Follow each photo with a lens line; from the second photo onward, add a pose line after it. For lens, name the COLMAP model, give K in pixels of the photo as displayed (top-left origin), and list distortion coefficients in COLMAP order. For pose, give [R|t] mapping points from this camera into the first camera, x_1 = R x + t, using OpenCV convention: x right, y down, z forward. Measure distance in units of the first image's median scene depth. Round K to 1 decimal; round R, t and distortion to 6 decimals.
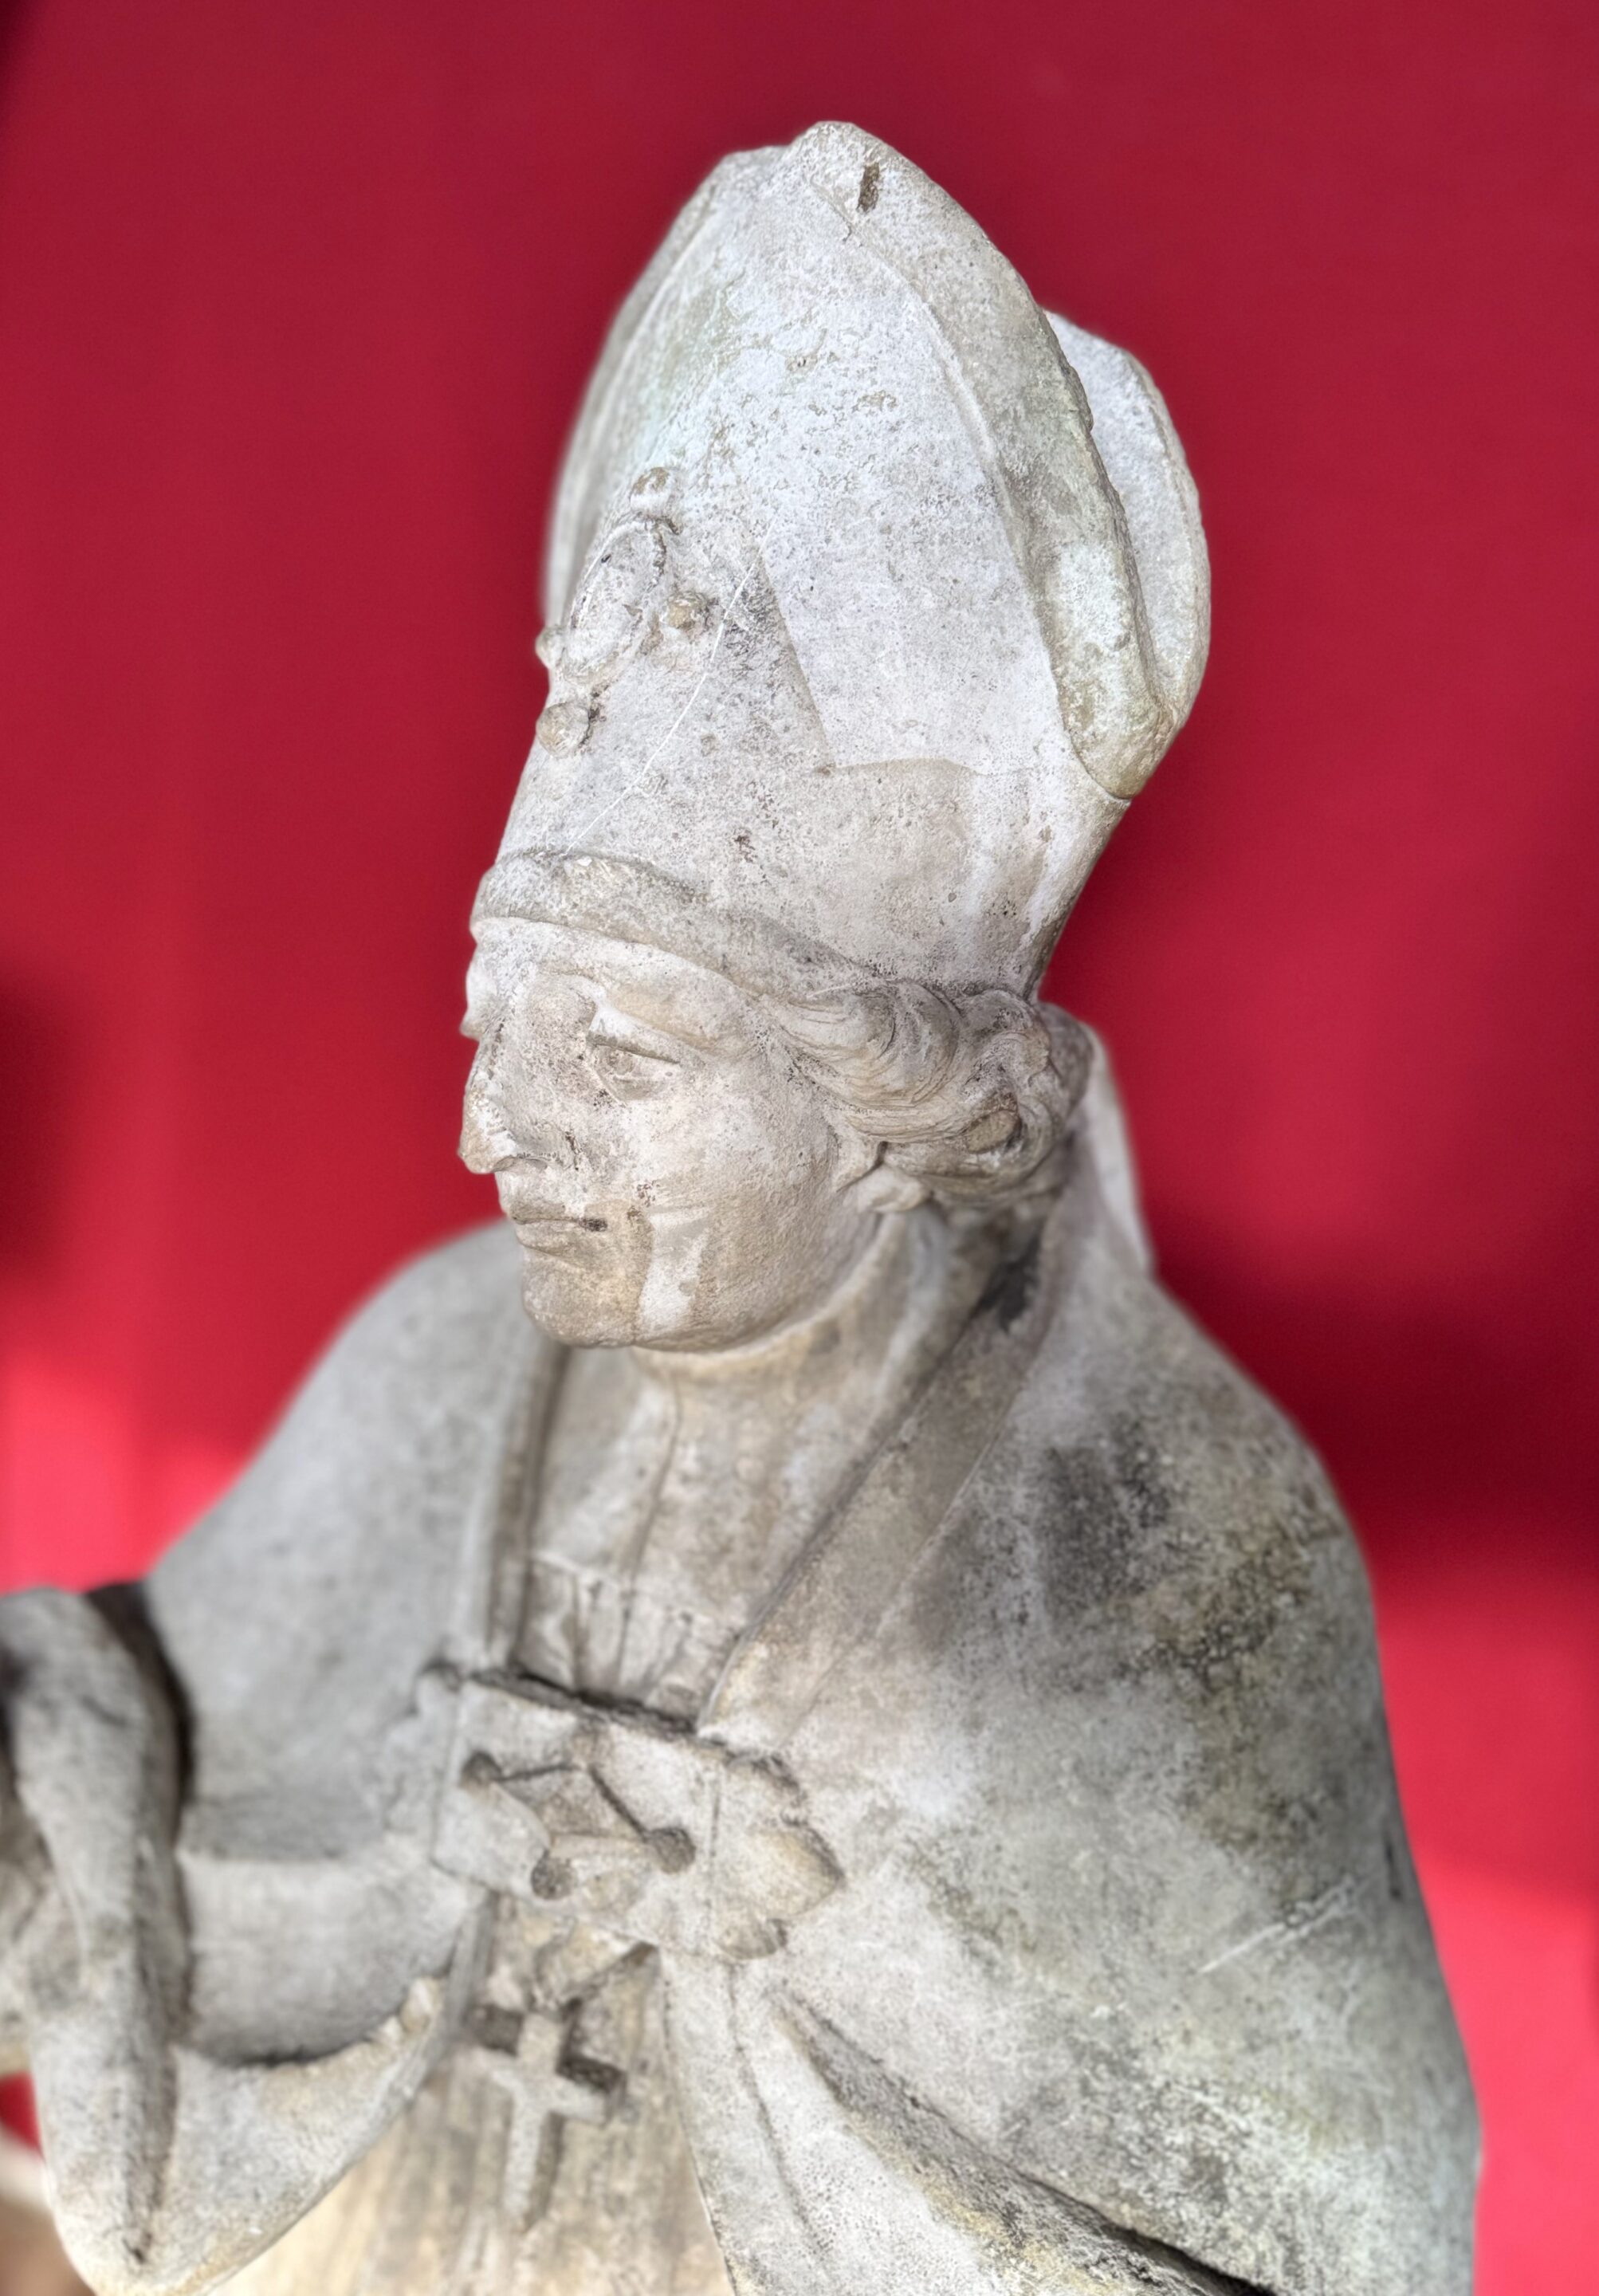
lens RADIAL K [[1701.5, 0, 781.9], [0, 1701.5, 1063.3], [0, 0, 1]] dist [0.093068, -0.206138]
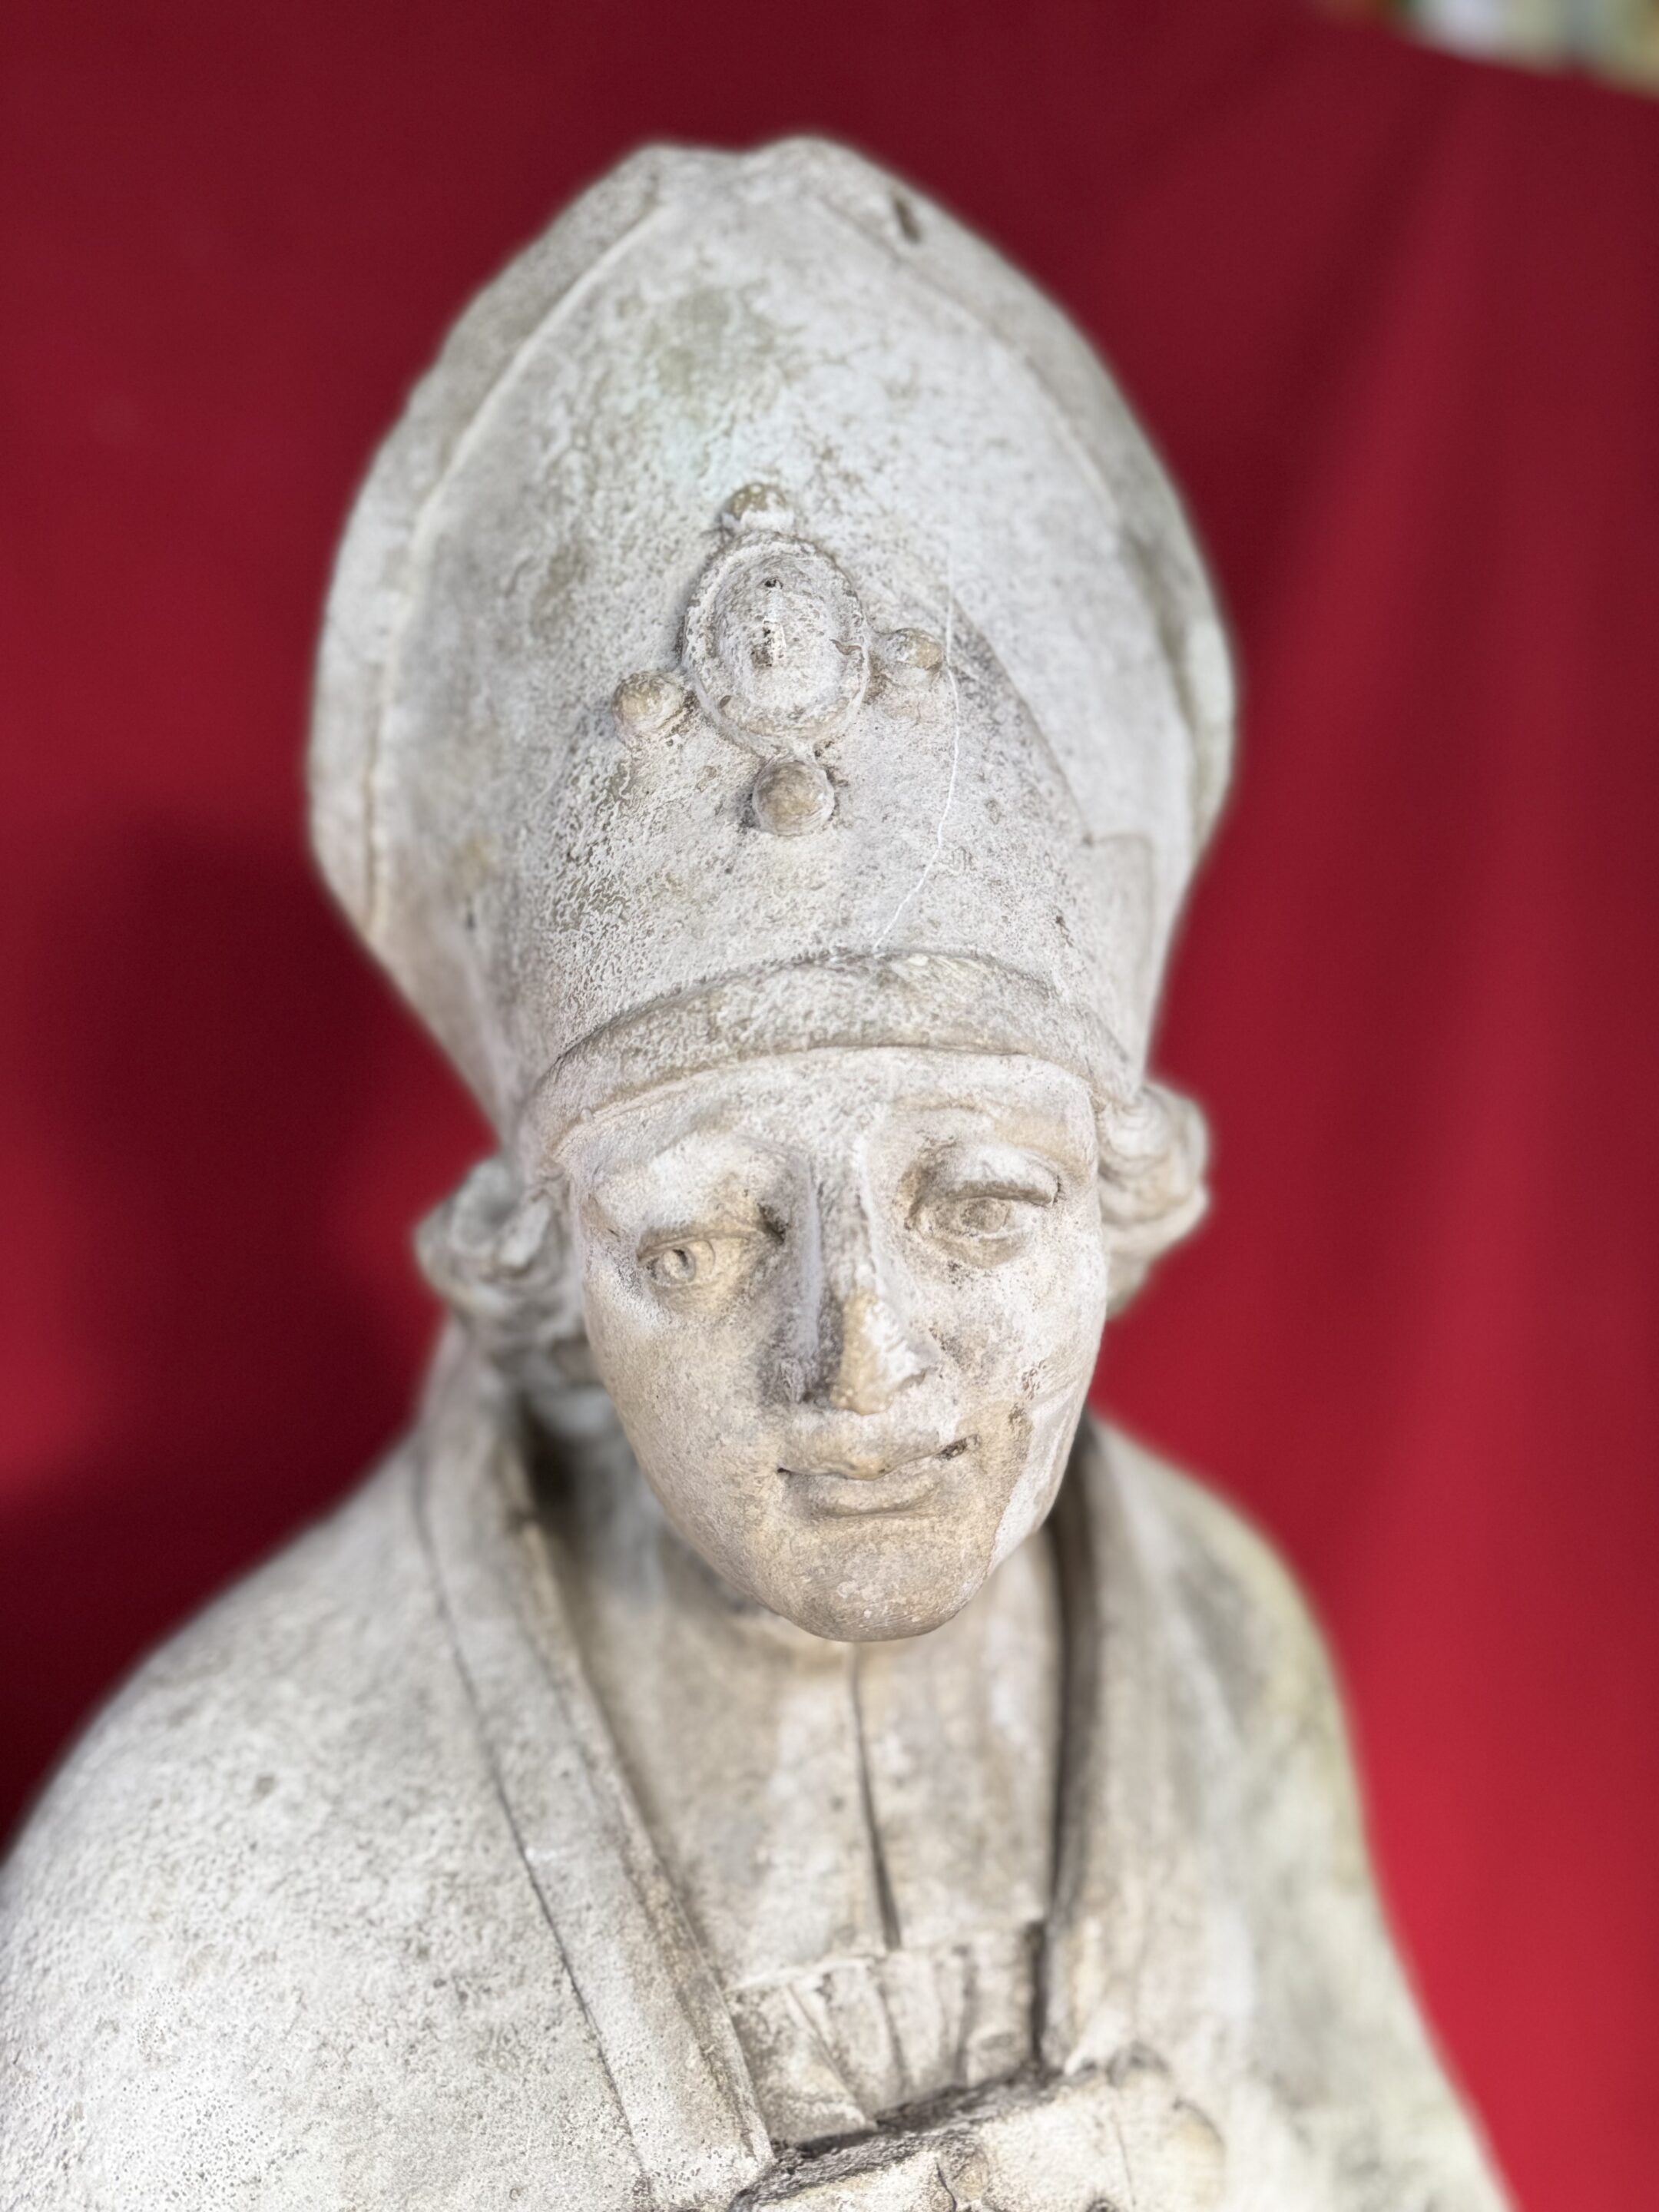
lens RADIAL K [[1606.9, 0, 829.5], [0, 1606.9, 1106.0], [0, 0, 1]] dist [0.061659, -0.182572]
pose [[0.656479, -0.113540, 0.745750, -0.662477], [0.205763, 0.978071, -0.032221, -0.040094], [-0.725738, 0.174600, 0.665446, 0.559124]]
